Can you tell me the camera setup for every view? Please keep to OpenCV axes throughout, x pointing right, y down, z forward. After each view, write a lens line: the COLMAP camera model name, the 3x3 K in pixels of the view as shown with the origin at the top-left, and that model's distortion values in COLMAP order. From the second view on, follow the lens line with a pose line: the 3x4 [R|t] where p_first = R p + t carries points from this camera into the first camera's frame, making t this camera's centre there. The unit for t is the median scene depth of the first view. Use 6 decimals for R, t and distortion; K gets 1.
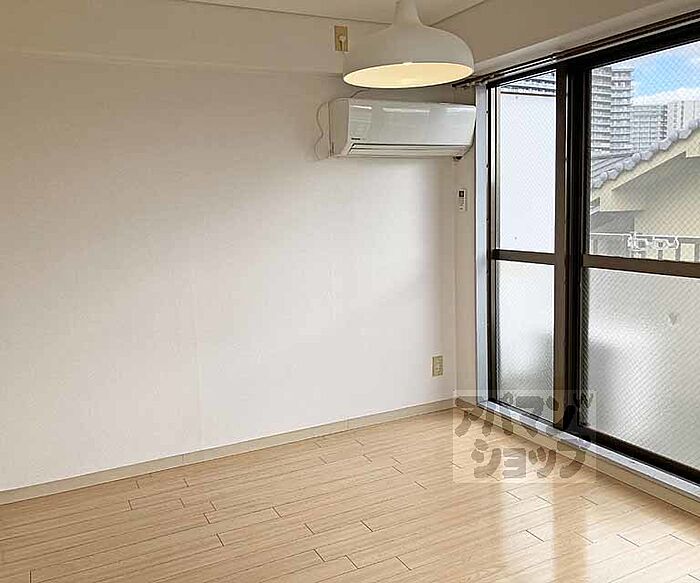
lens RADIAL K [[664.3, 0, 350.0], [0, 664.3, 291.5], [0, 0, 1]] dist [0.000107, -0.140378]
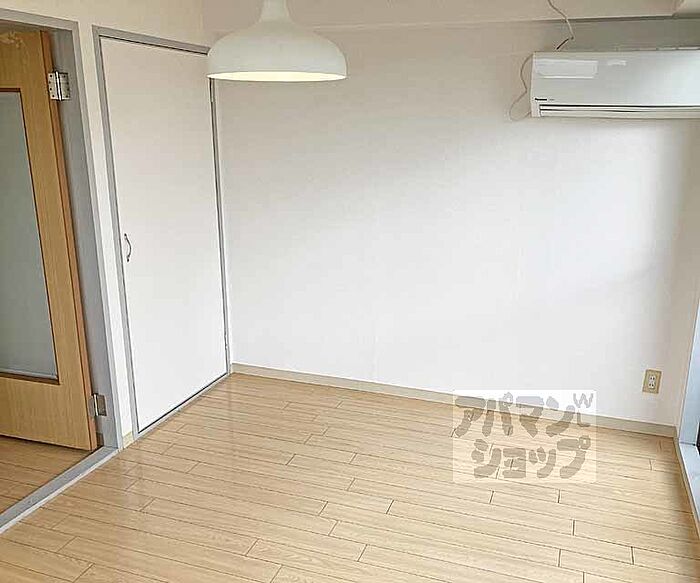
lens RADIAL K [[652.4, 0, 350.0], [0, 652.4, 291.5], [0, 0, 1]] dist [0.010976, -0.002623]
pose [[0.672946, 0.232724, -0.702128, 0.468340], [-0.120036, 0.970993, 0.206794, -0.127710], [0.729887, -0.054880, 0.681361, 0.222369]]
